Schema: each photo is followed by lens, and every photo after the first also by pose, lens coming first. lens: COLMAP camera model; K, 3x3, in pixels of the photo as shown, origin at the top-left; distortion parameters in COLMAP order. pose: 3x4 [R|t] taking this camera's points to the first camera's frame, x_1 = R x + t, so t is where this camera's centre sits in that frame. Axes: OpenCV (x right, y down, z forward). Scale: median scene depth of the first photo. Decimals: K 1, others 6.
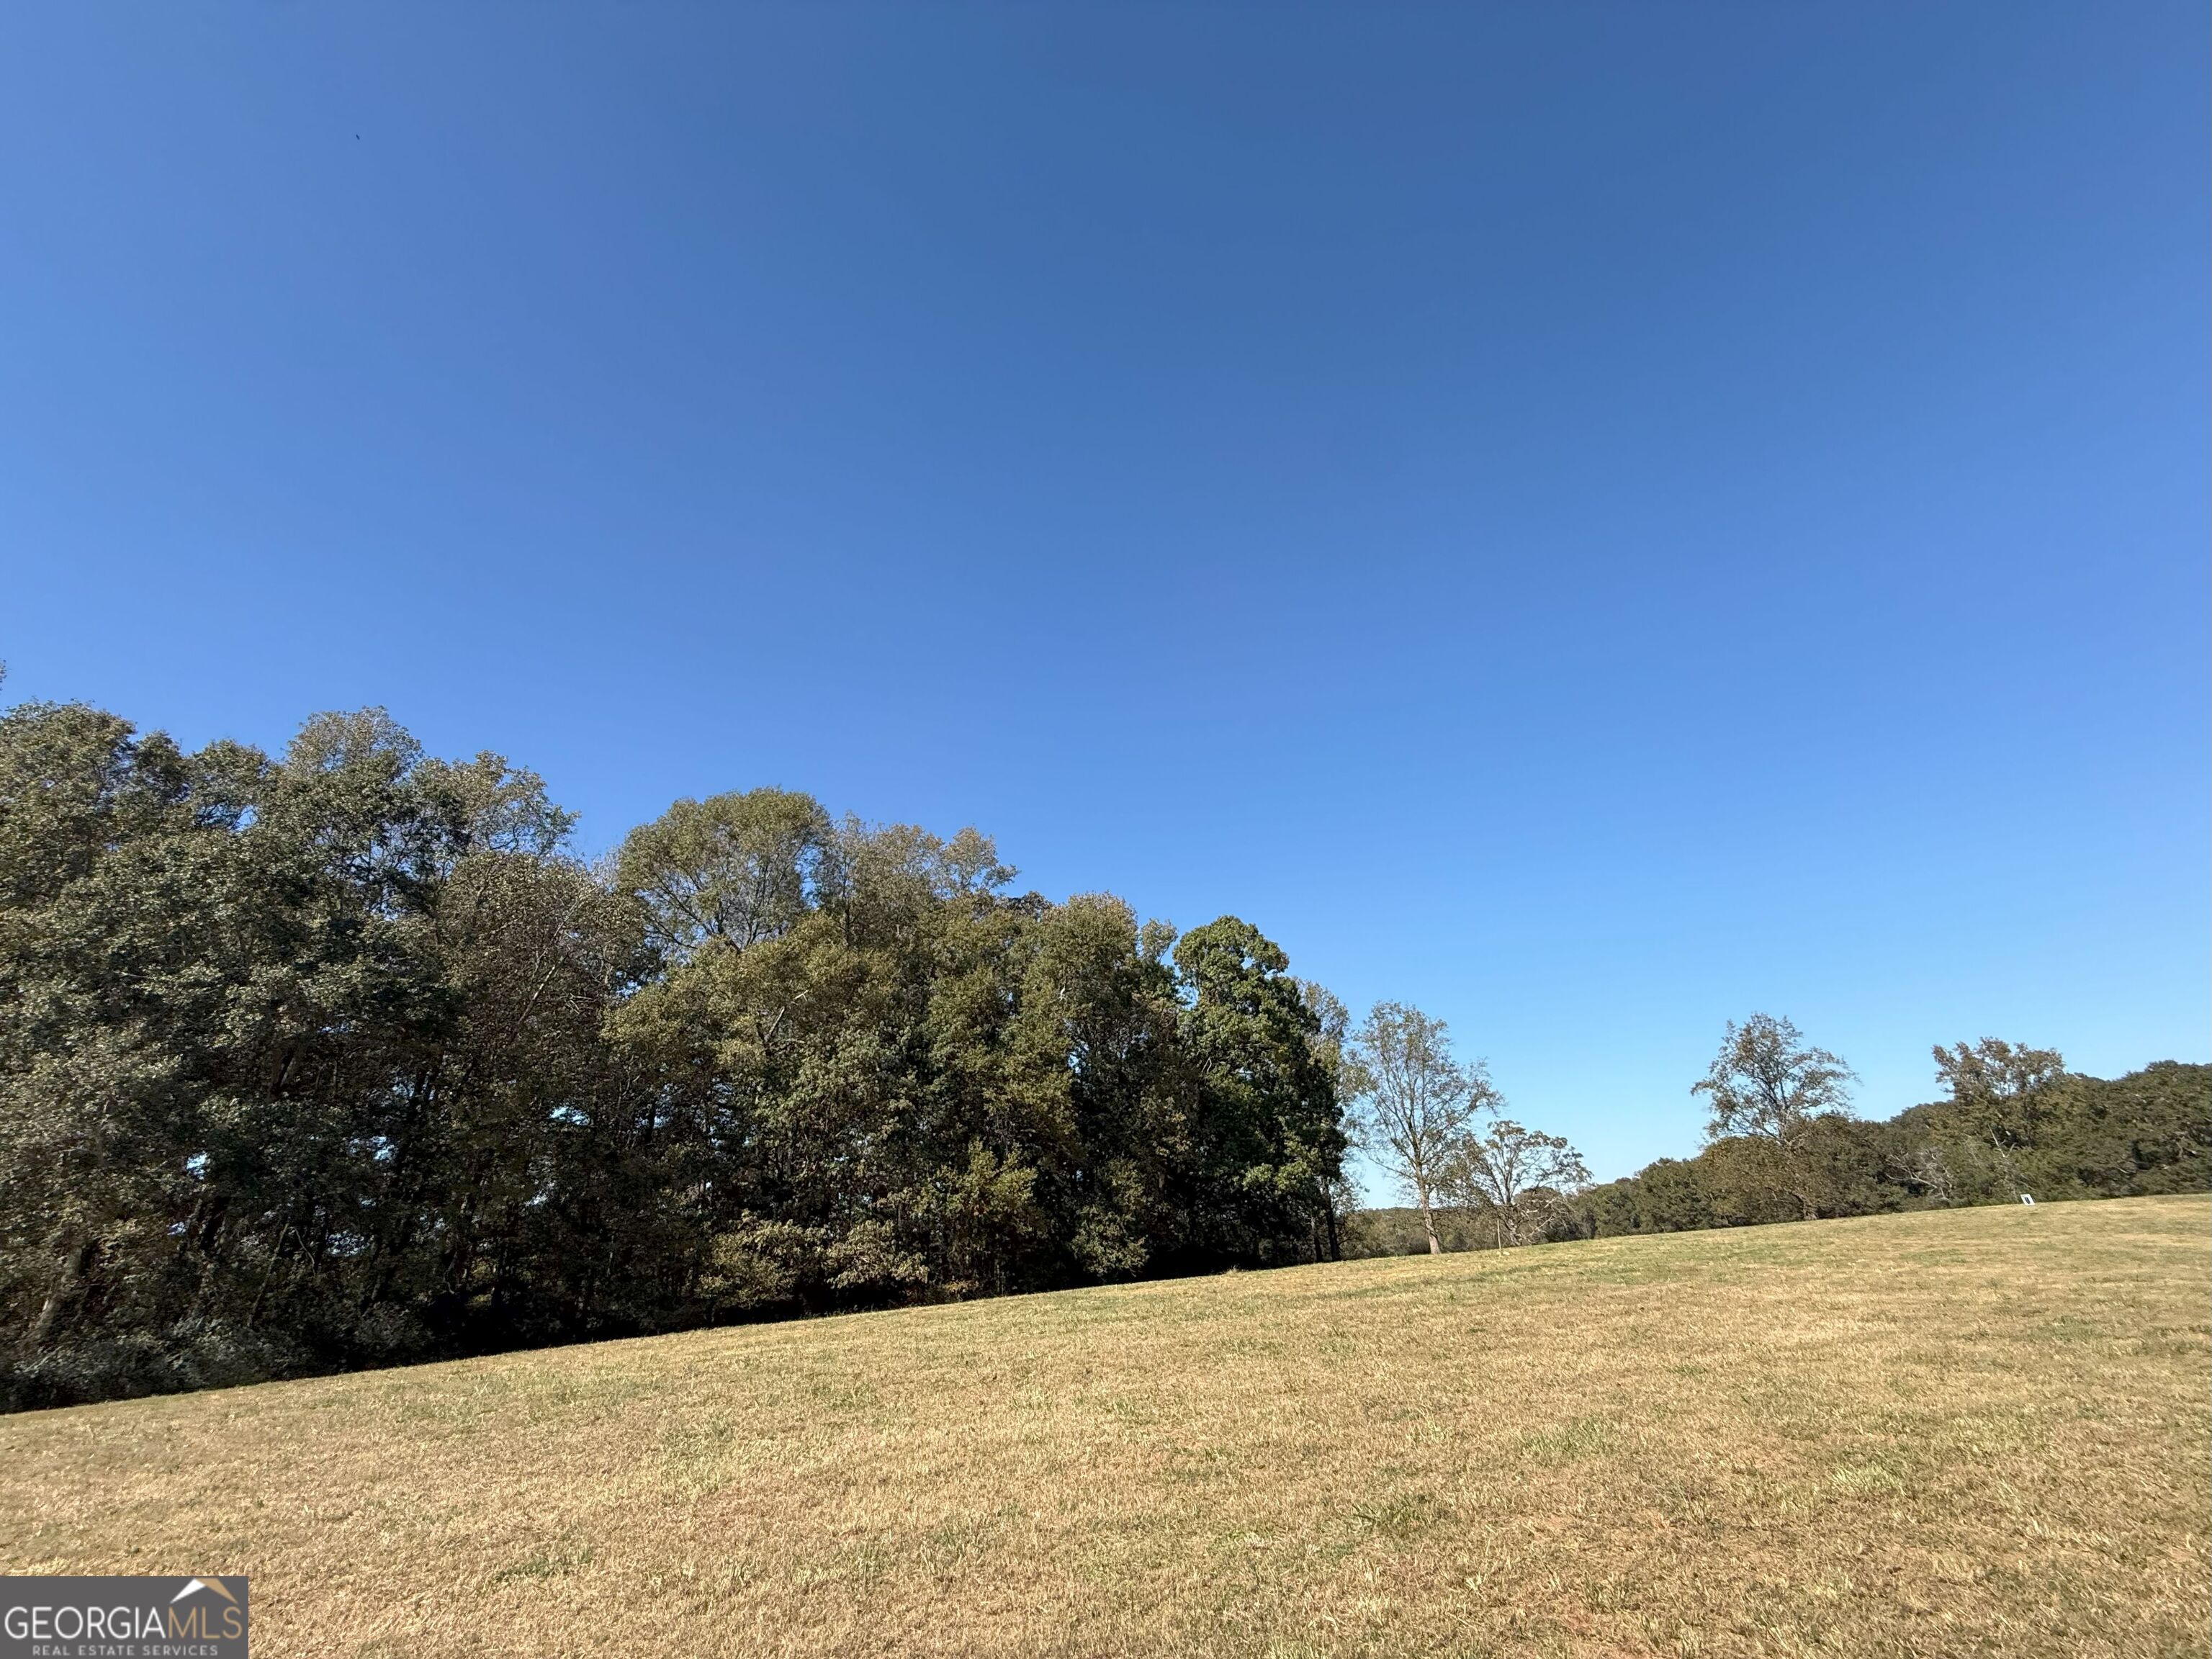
lens RADIAL K [[878.7, 0, 1111.1], [0, 878.7, 825.6], [0, 0, 1]] dist [-0.001241, 0.000066]
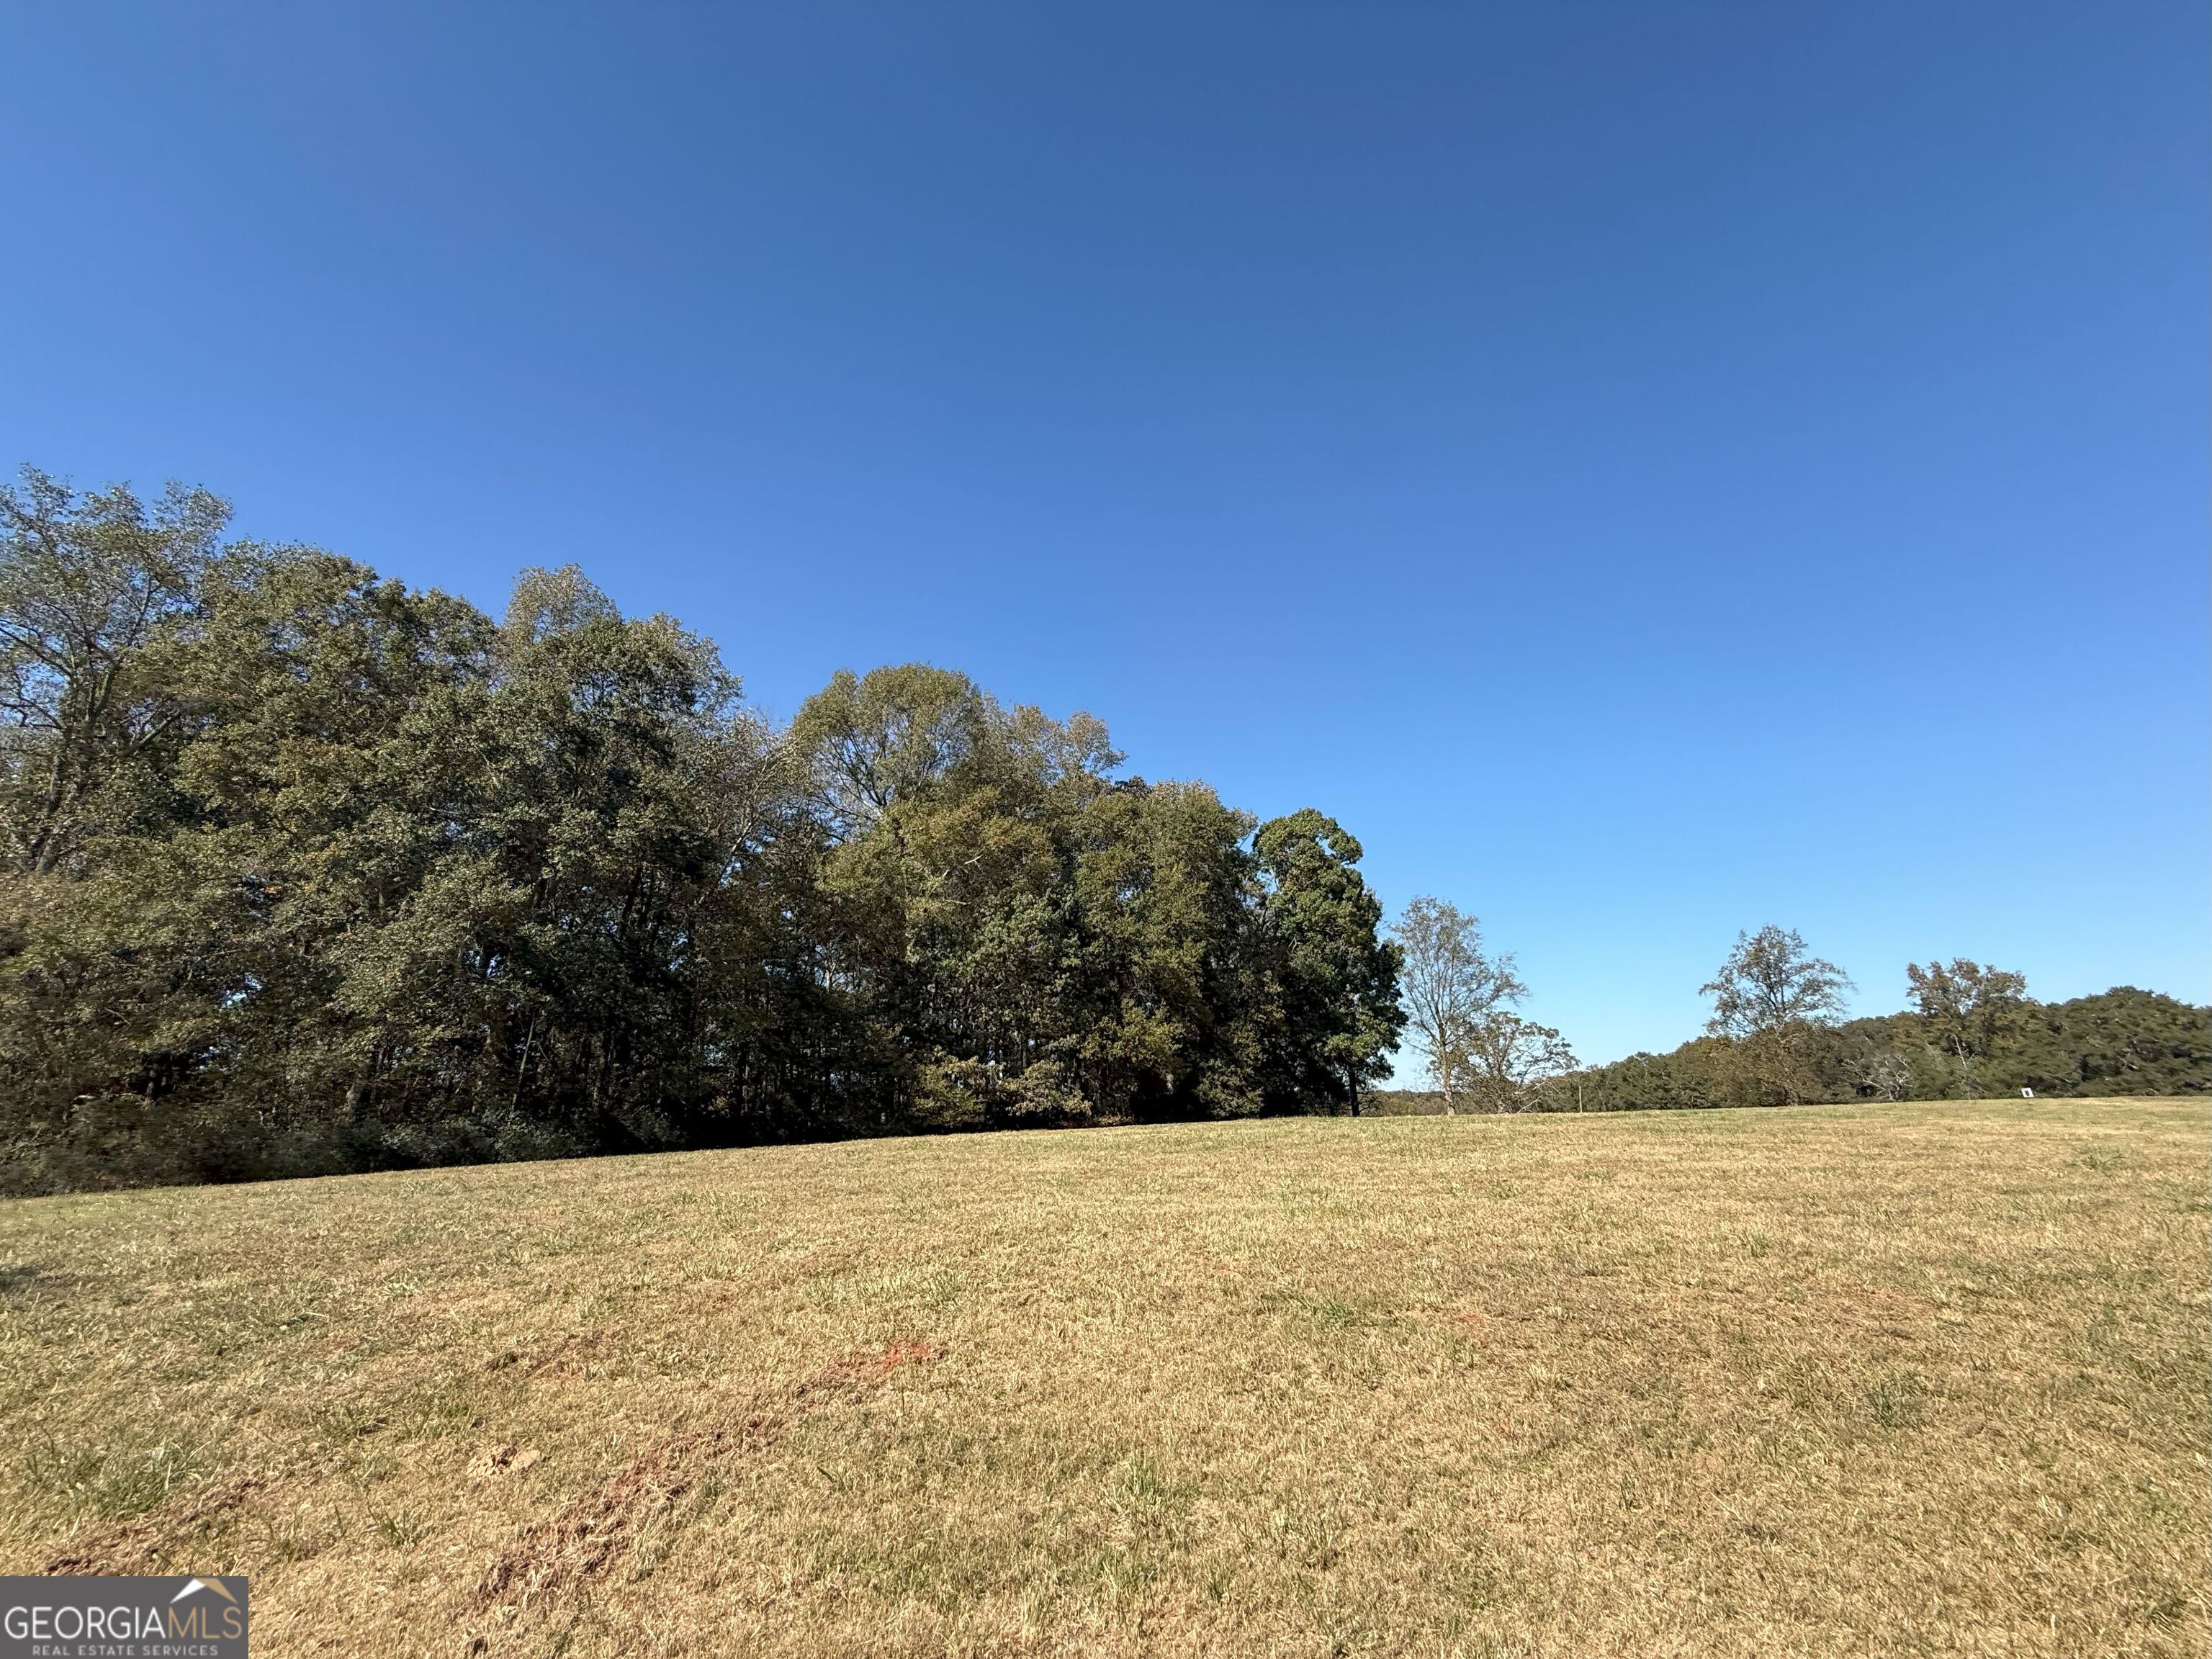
lens RADIAL K [[878.7, 0, 1100.1], [0, 878.7, 826.8], [0, 0, 1]] dist [-0.001241, 0.000066]
pose [[0.998261, 0.053777, 0.024162, -0.152901], [-0.056476, 0.989883, 0.130163, 0.000254], [-0.016918, -0.131301, 0.991198, -0.052270]]
